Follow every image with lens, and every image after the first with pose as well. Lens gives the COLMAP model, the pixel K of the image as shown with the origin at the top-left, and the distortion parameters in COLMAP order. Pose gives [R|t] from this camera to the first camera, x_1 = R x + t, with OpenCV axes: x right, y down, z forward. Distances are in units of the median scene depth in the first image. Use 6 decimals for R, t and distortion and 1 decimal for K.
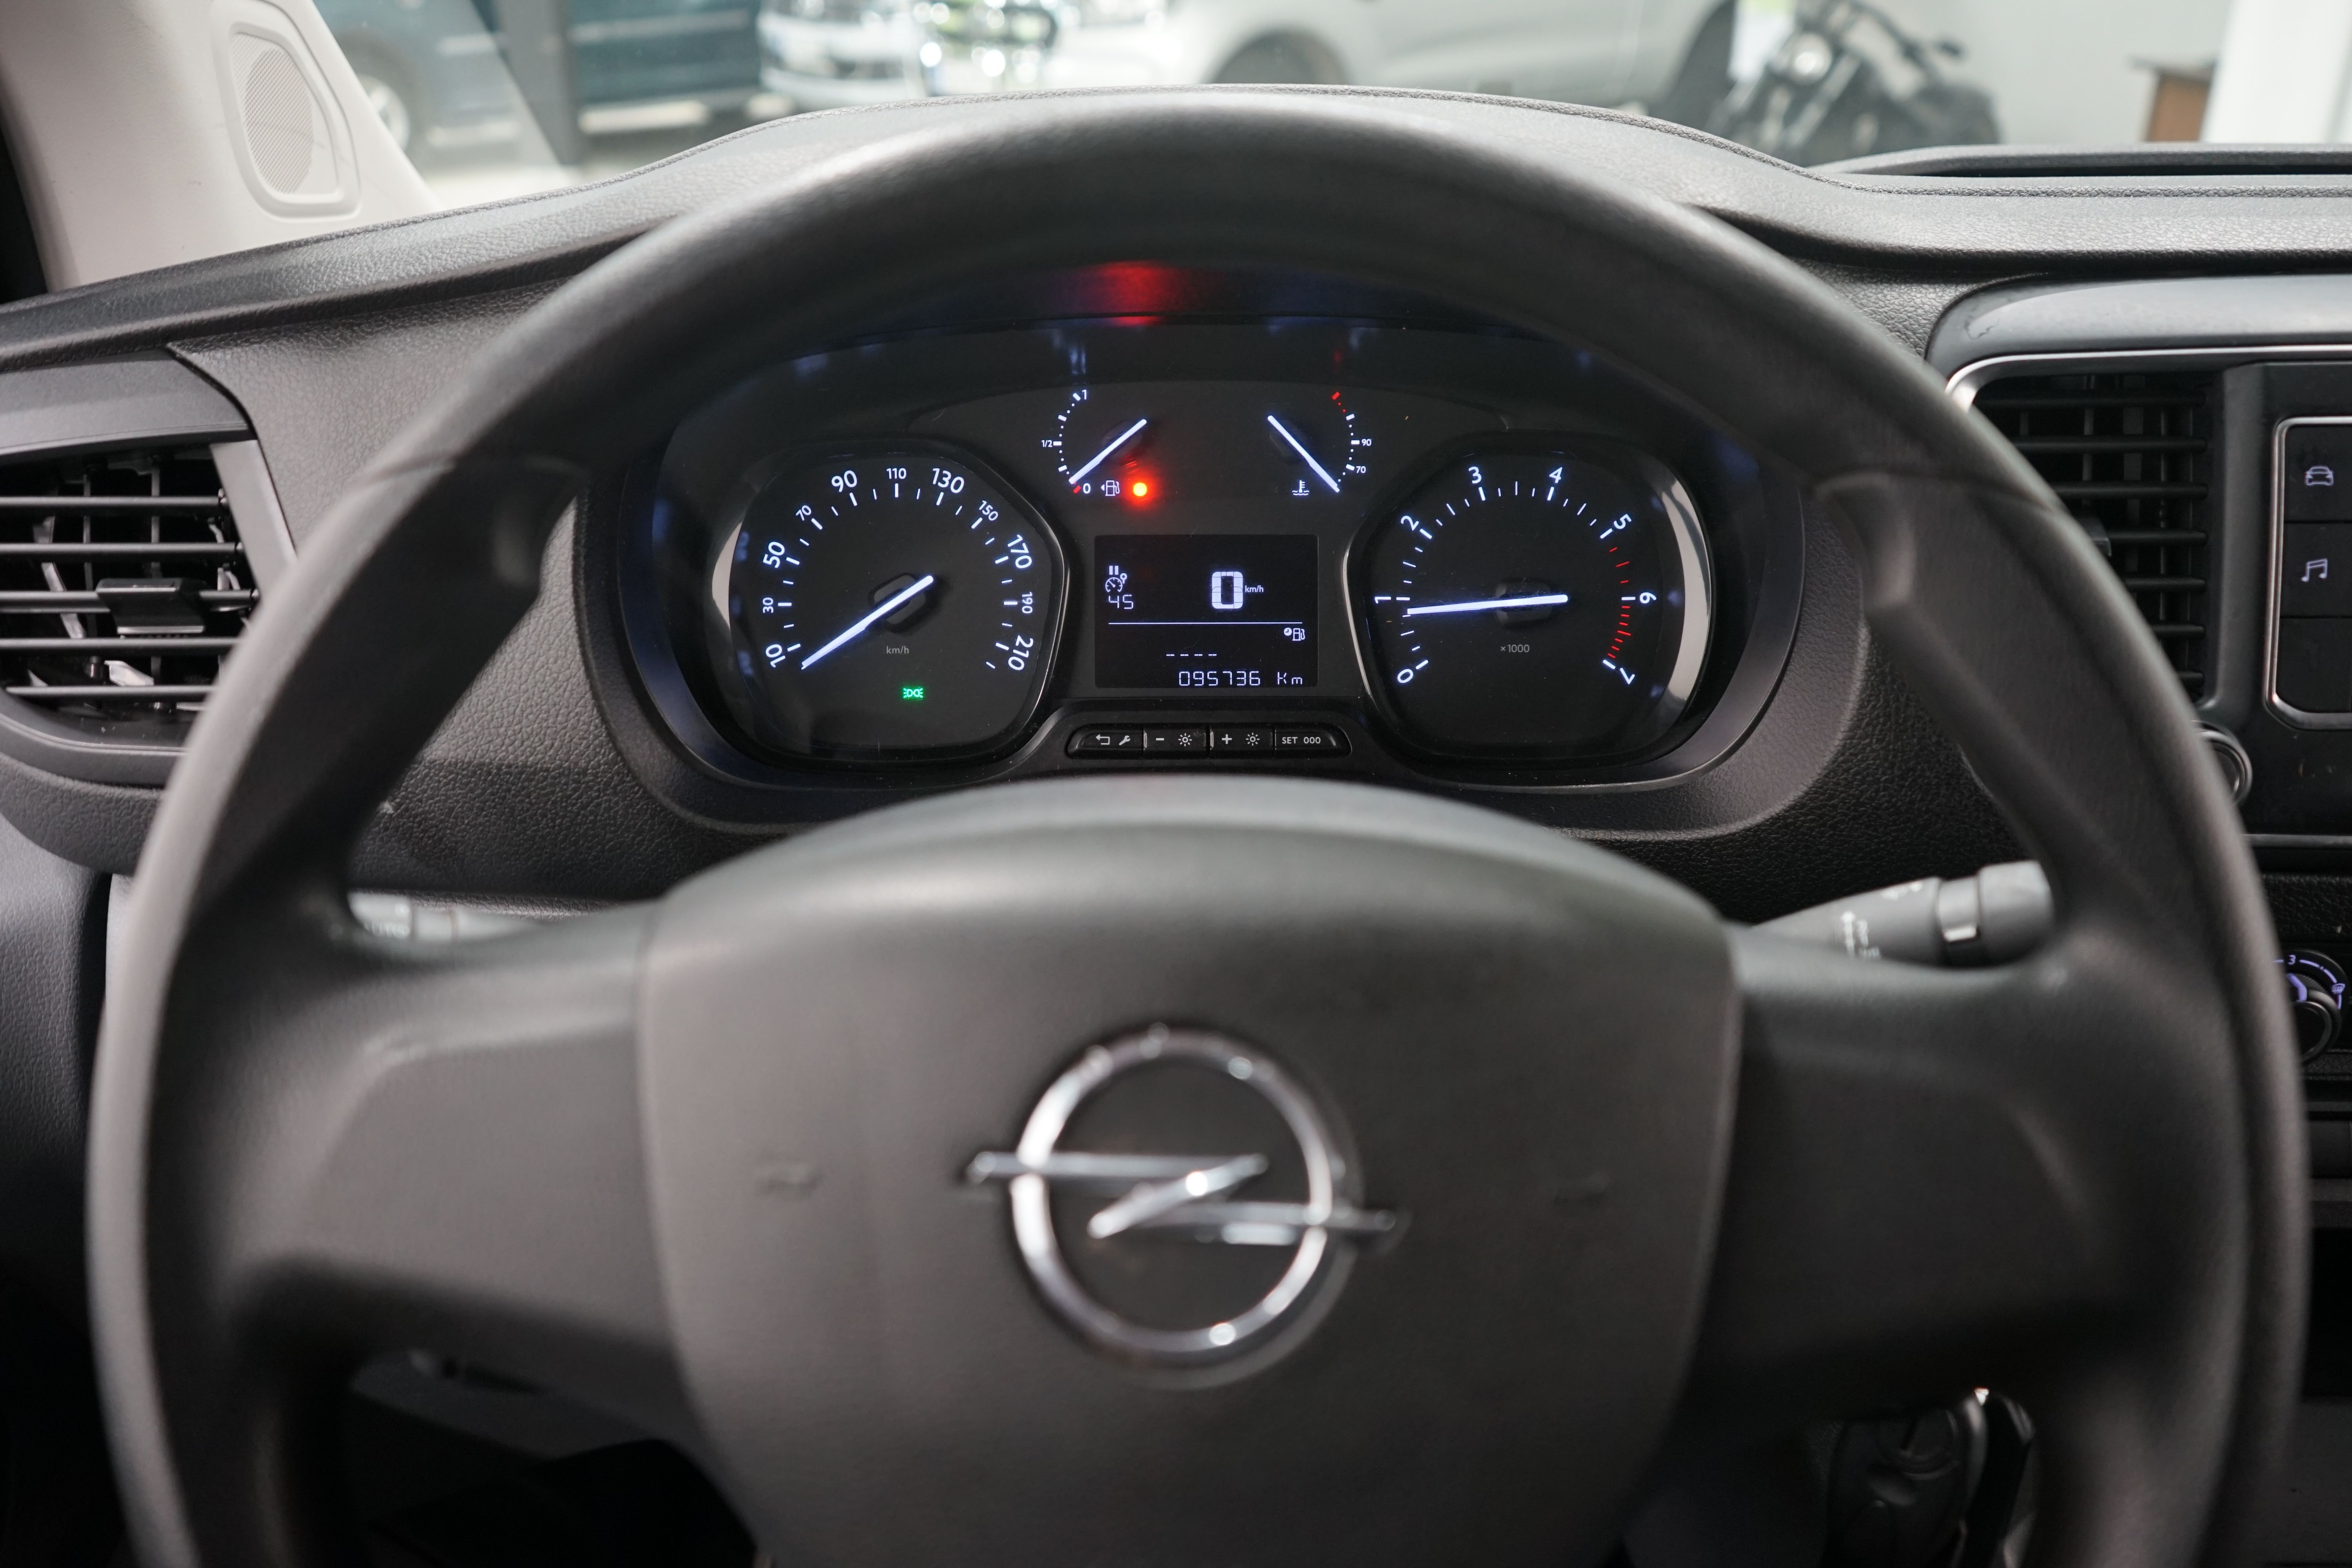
lens RADIAL K [[1925.5, 0, 1174.1], [0, 1925.5, 792.4], [0, 0, 1]] dist [-0.008682, -0.005570]
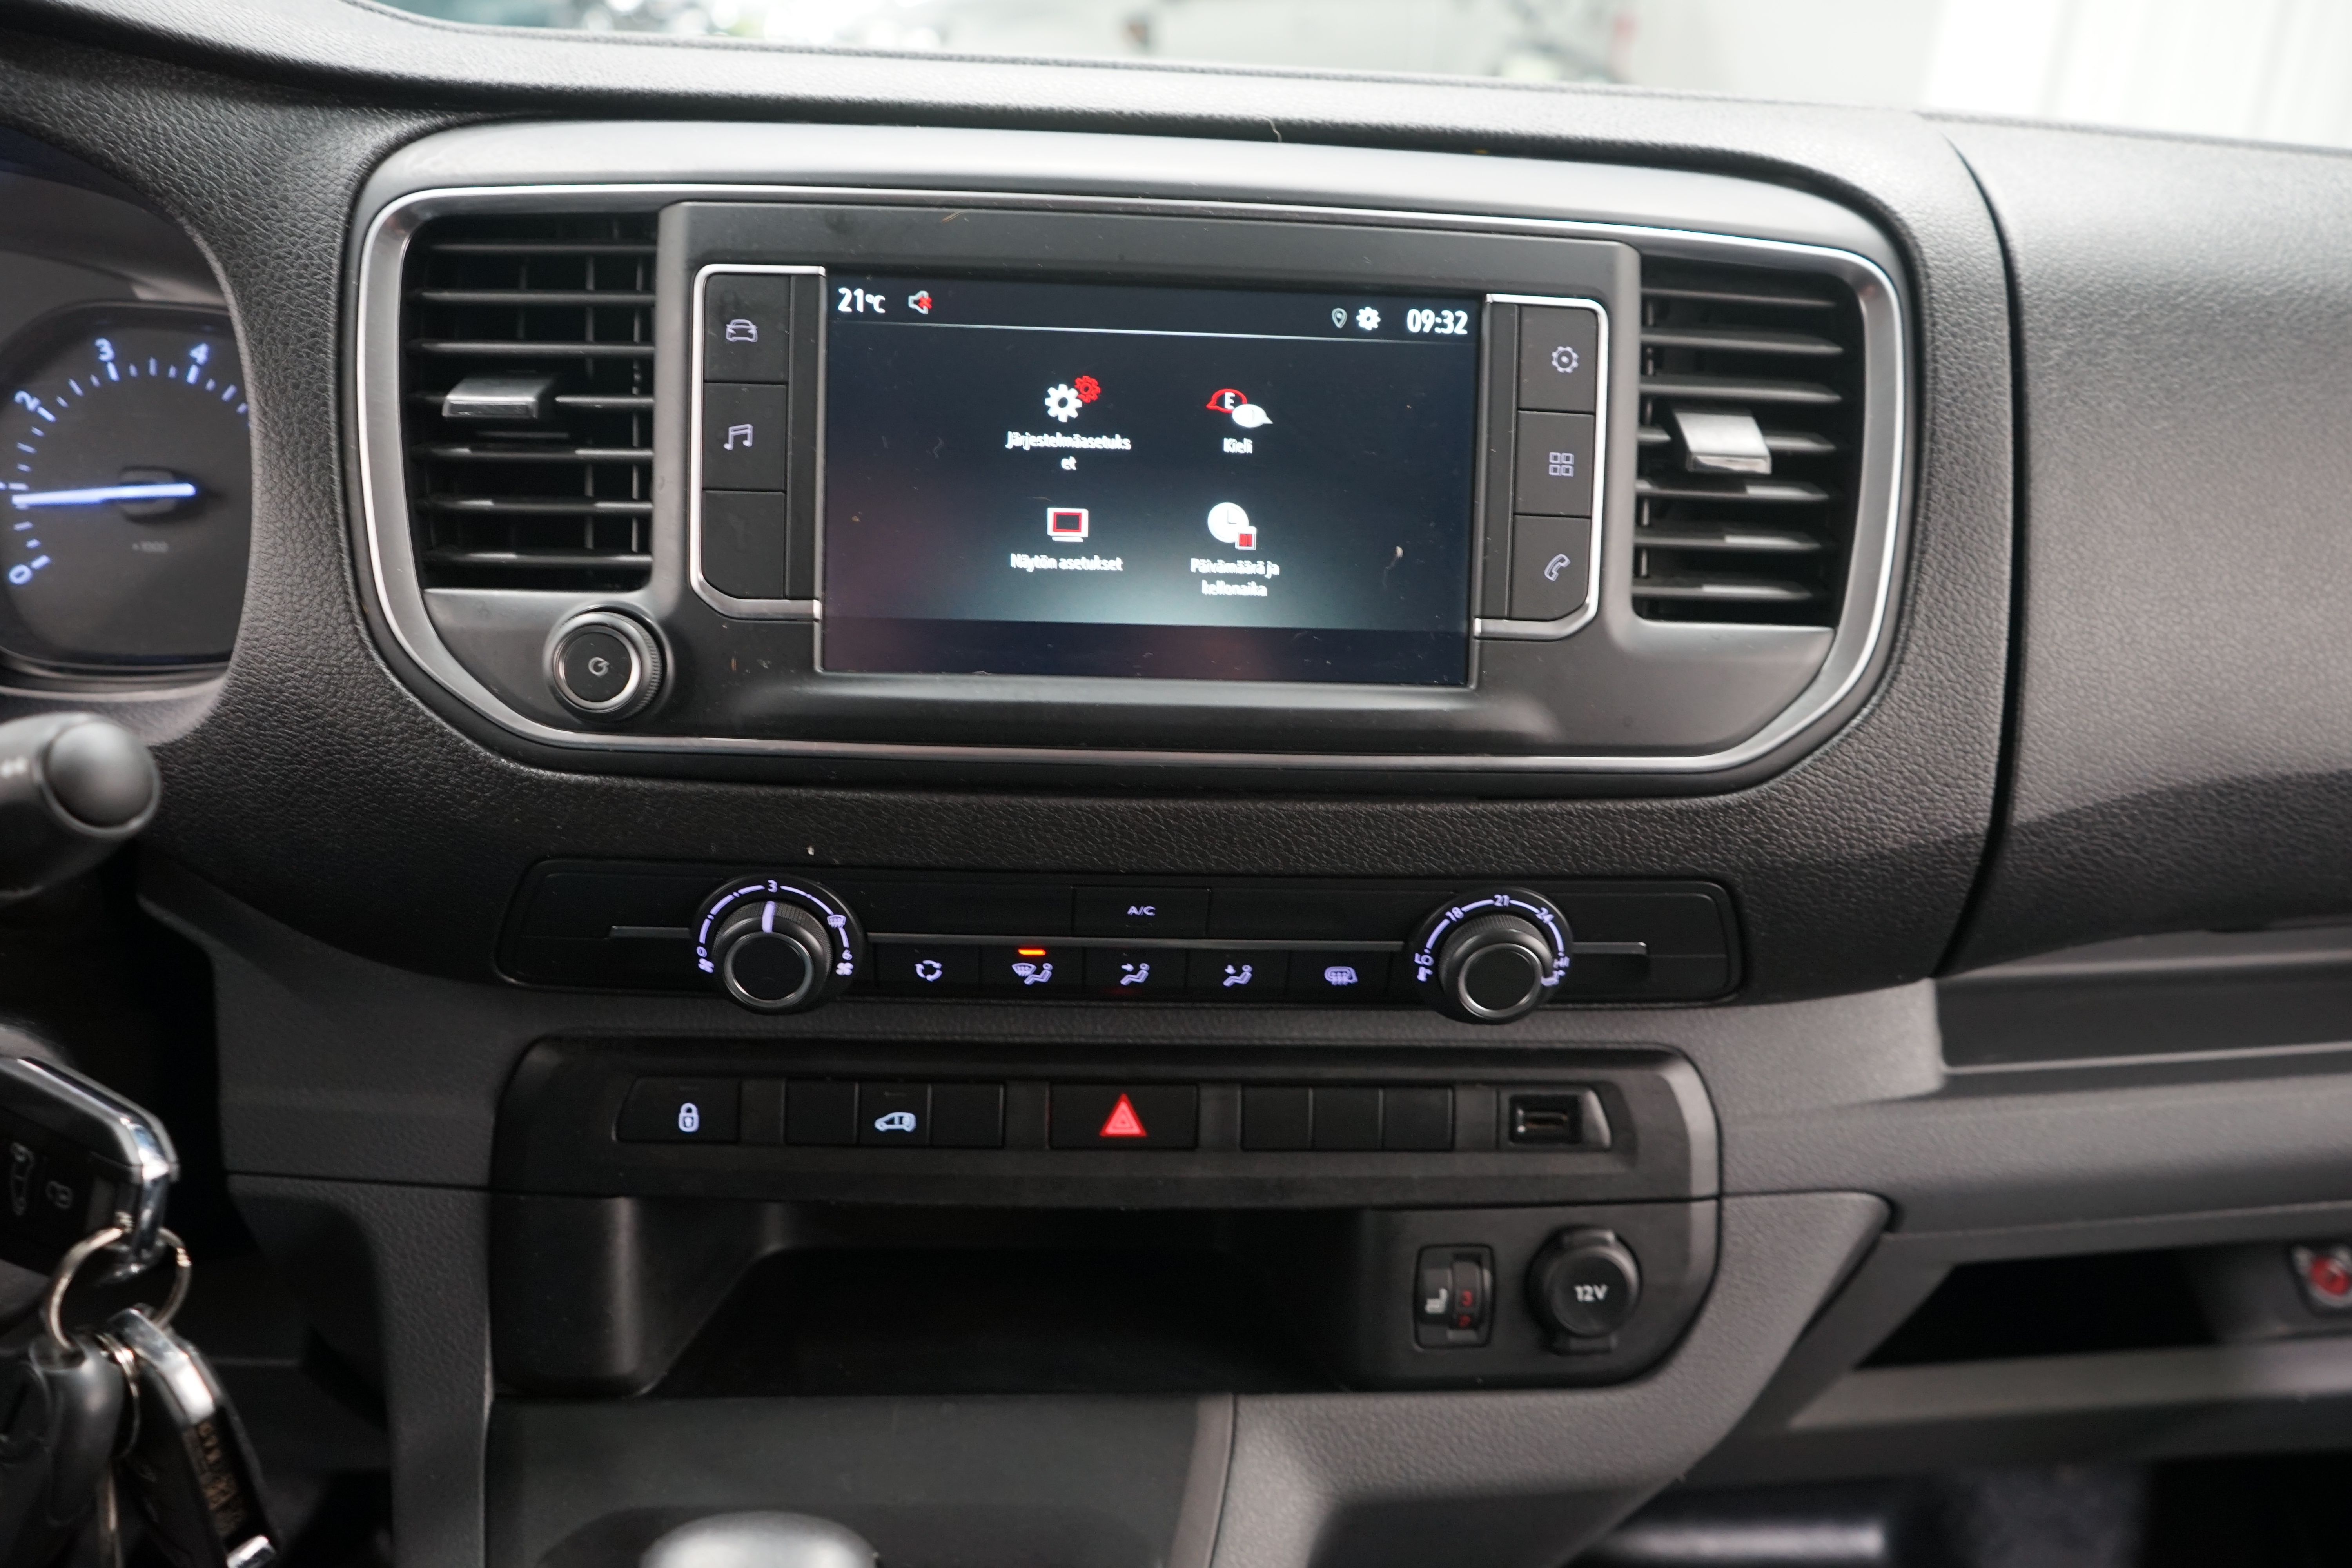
lens RADIAL K [[1925.5, 0, 1178.0], [0, 1925.5, 775.2], [0, 0, 1]] dist [-0.008682, -0.005570]
pose [[0.996112, 0.022002, 0.085301, 0.577918], [-0.018597, 0.999006, -0.040509, 0.057377], [-0.086108, 0.038765, 0.995531, 0.085096]]
